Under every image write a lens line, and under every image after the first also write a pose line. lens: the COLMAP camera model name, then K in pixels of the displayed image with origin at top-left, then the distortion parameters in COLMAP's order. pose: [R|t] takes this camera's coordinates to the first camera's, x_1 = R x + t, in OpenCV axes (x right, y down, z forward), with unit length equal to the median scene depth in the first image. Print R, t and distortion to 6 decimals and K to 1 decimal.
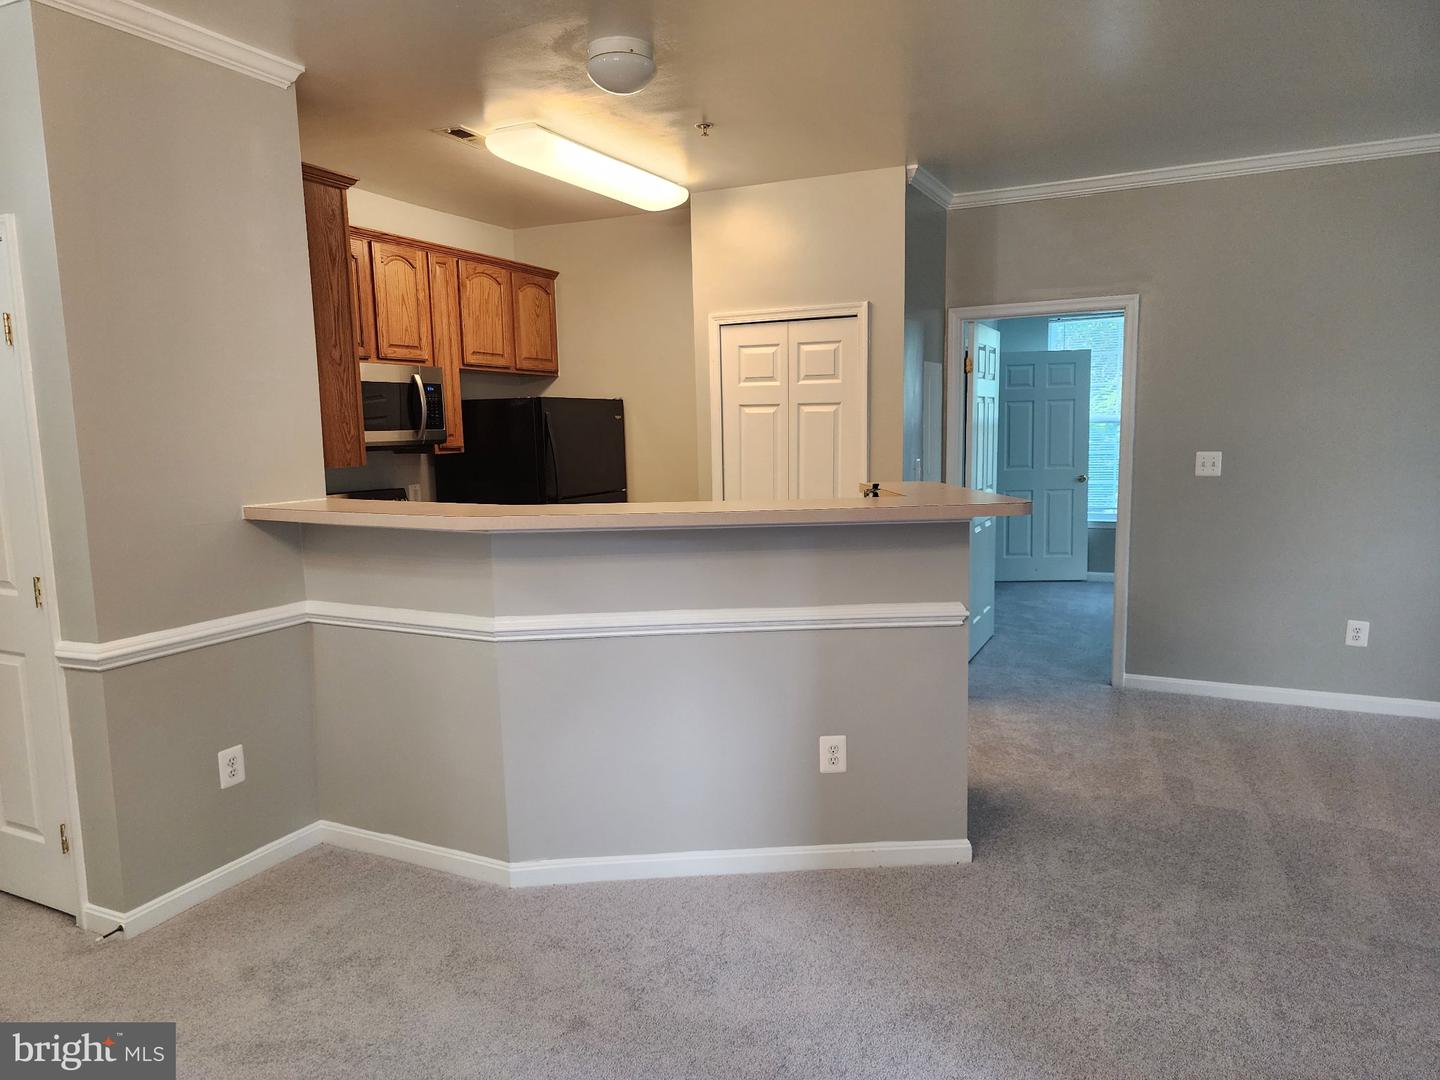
lens RADIAL K [[952.2, 0, 717.3], [0, 952.2, 543.4], [0, 0, 1]] dist [0.074975, -0.065305]
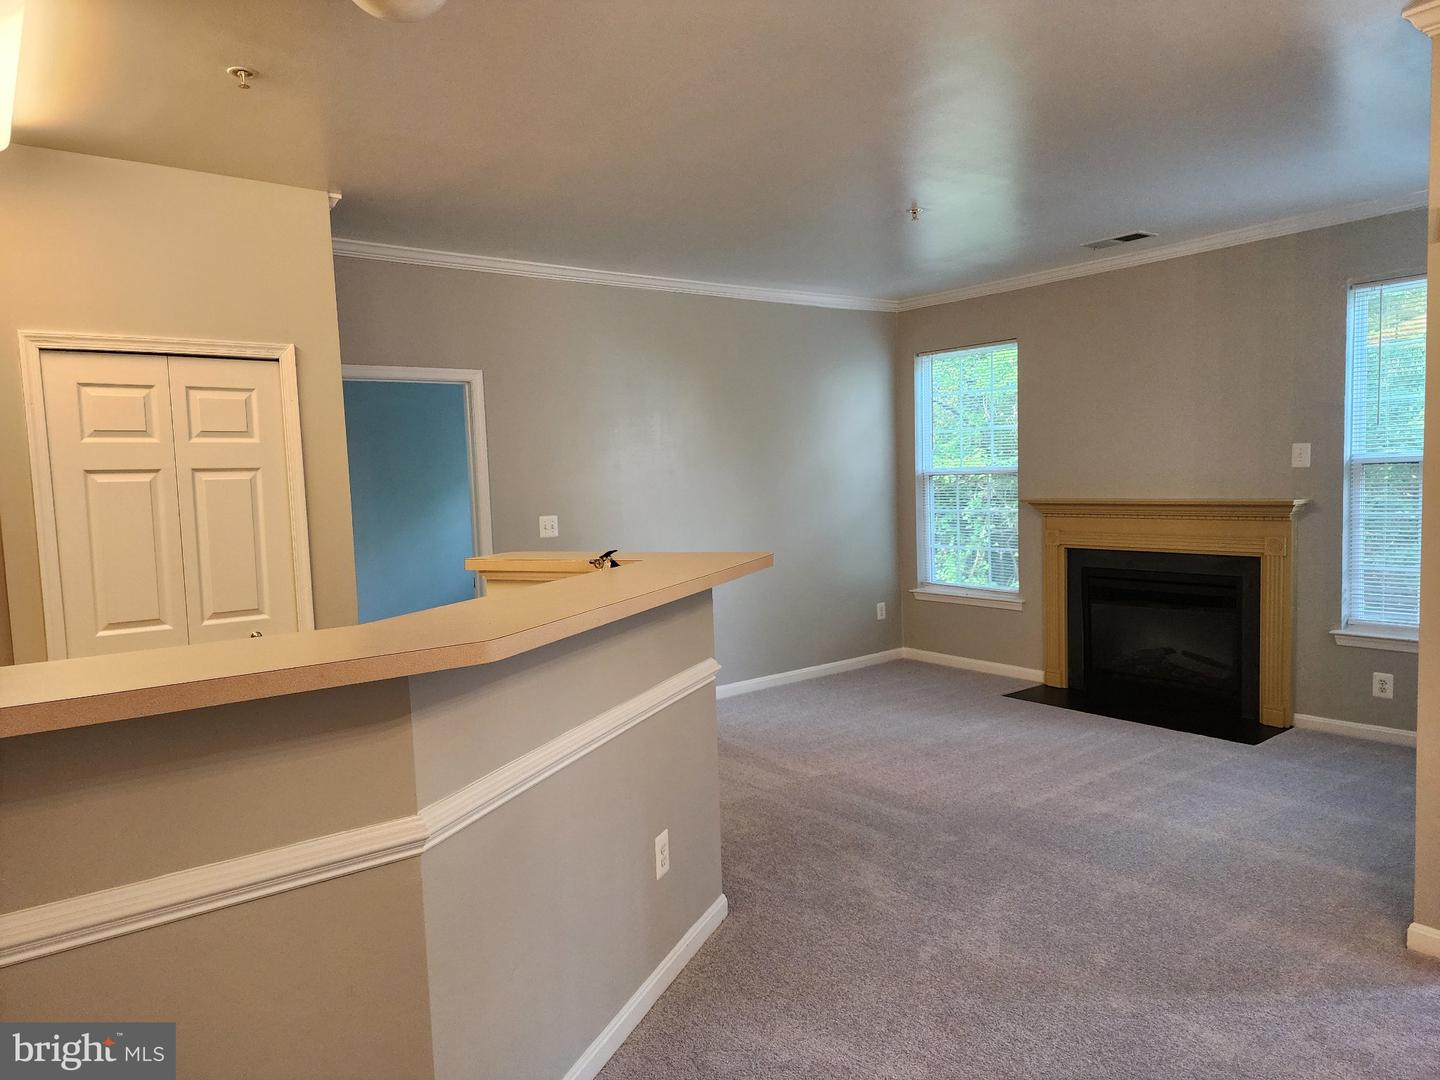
lens RADIAL K [[952.2, 0, 717.3], [0, 952.2, 543.4], [0, 0, 1]] dist [0.074975, -0.065305]
pose [[0.450682, -0.063144, 0.890449, -0.399666], [0.134972, 0.990848, 0.001950, -0.038799], [-0.882422, 0.119306, 0.455080, 0.323567]]
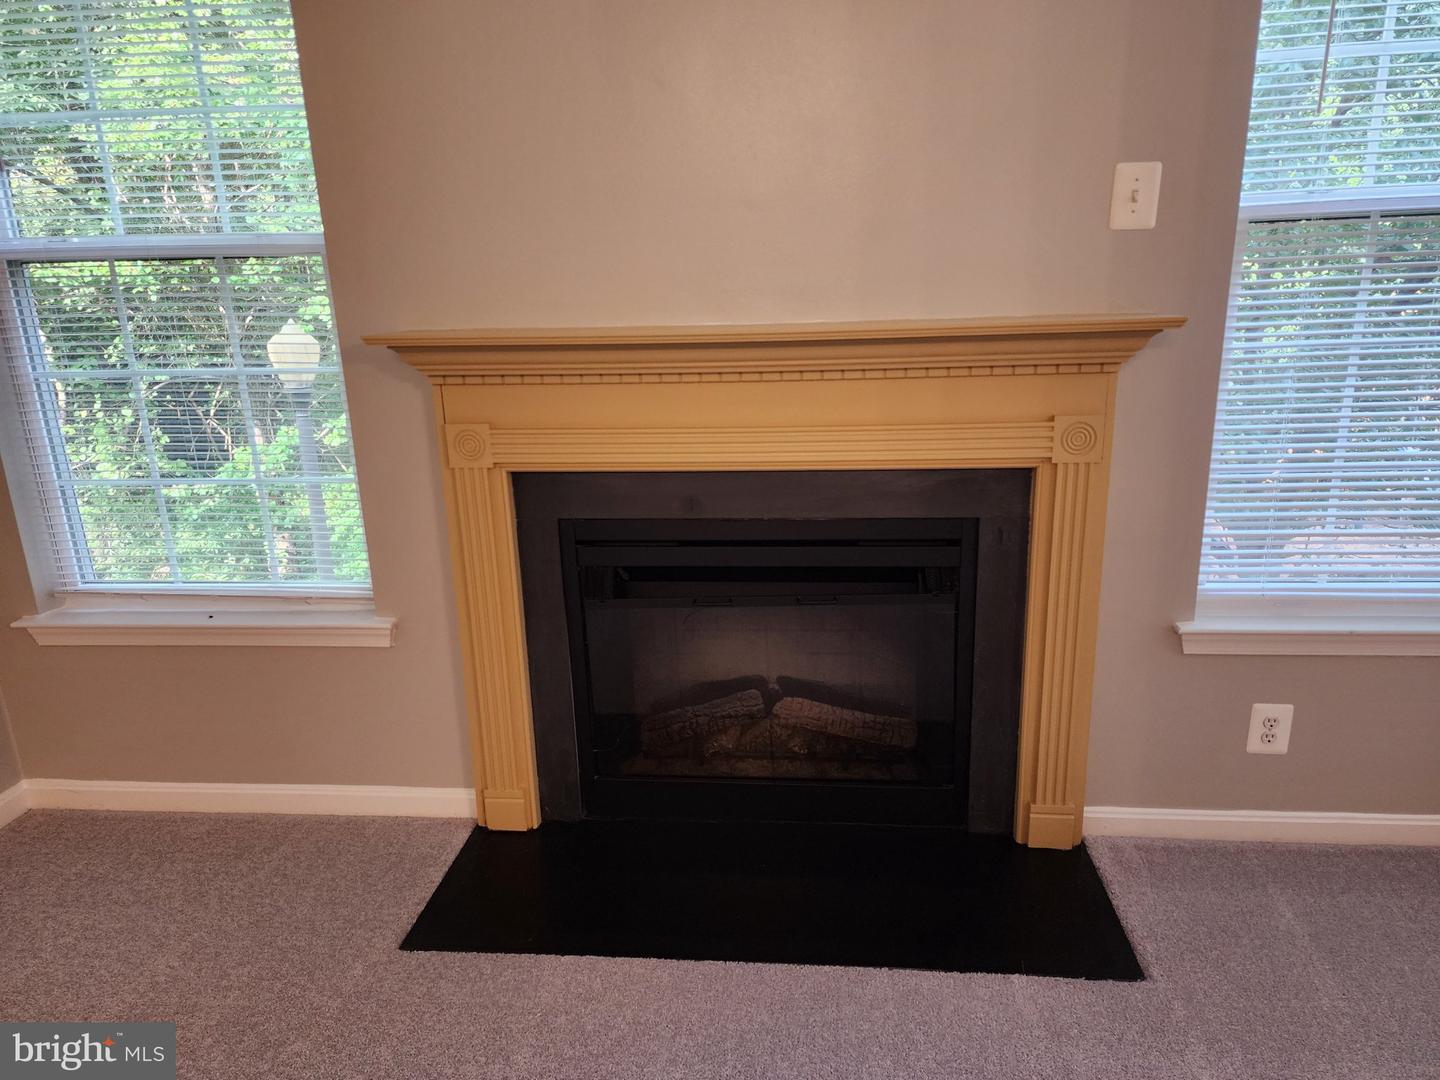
lens RADIAL K [[952.2, 0, 717.3], [0, 952.2, 543.4], [0, 0, 1]] dist [0.074975, -0.065305]
pose [[-0.337603, -0.227426, 0.913401, 0.453041], [0.151682, 0.944547, 0.291245, -0.052307], [-0.928987, 0.236871, -0.284386, 0.532767]]
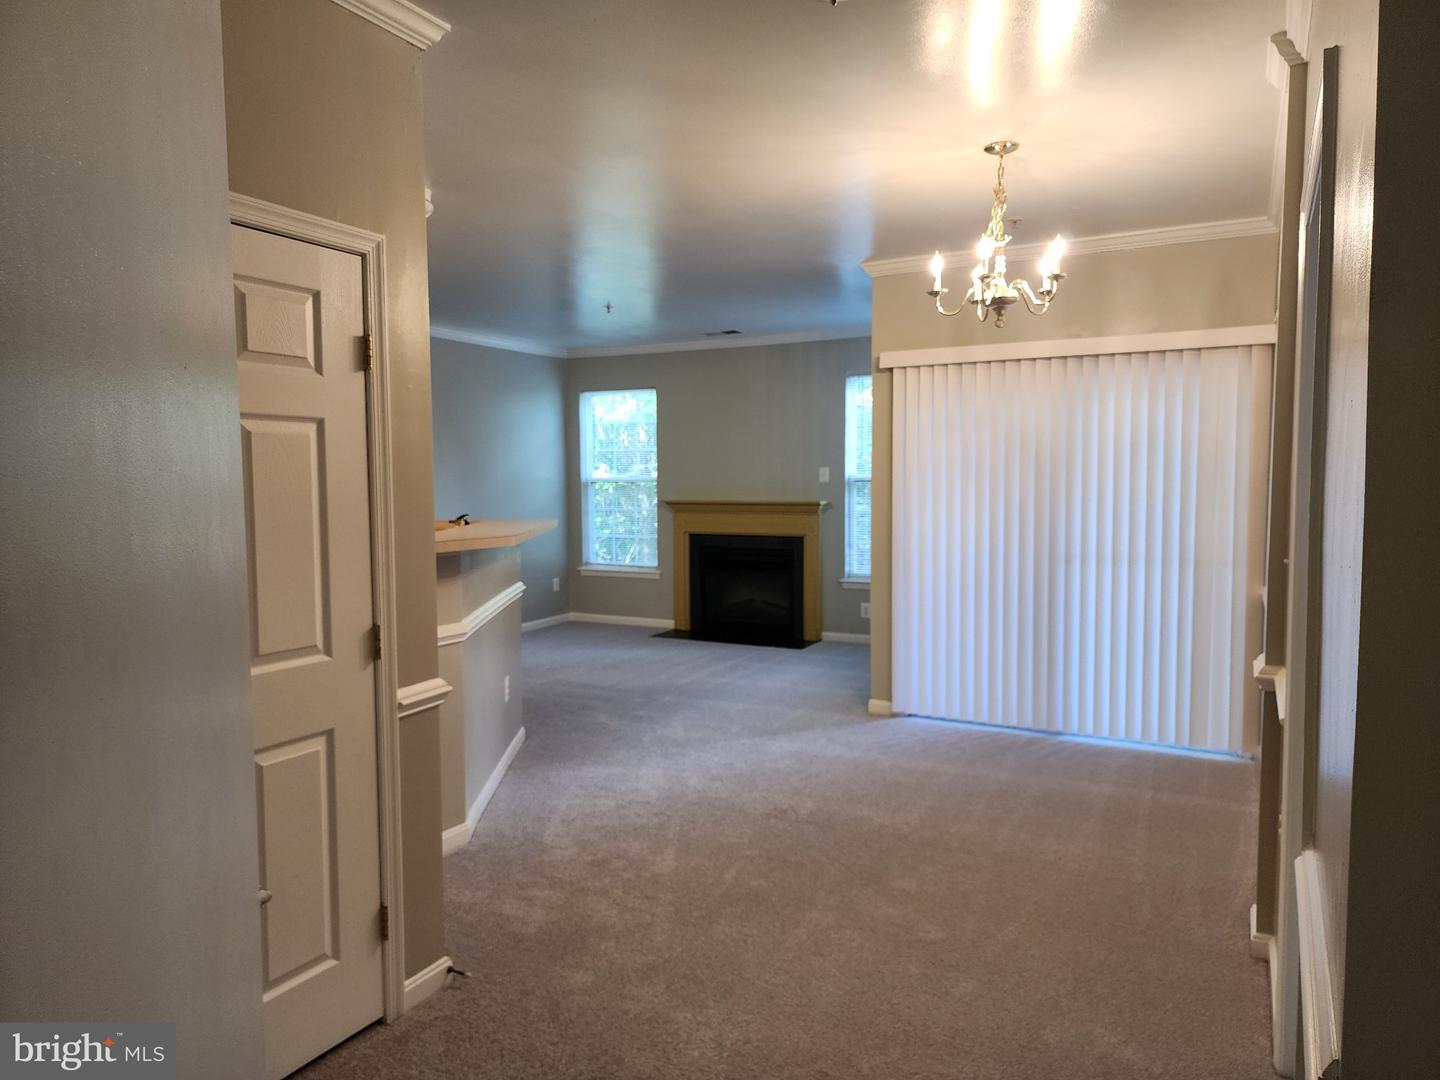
lens RADIAL K [[952.2, 0, 717.3], [0, 952.2, 543.4], [0, 0, 1]] dist [0.074975, -0.065305]
pose [[0.042945, -0.047666, 0.997940, -0.873440], [0.128704, 0.990802, 0.041786, -0.020329], [-0.990753, 0.126644, 0.048685, 0.353150]]
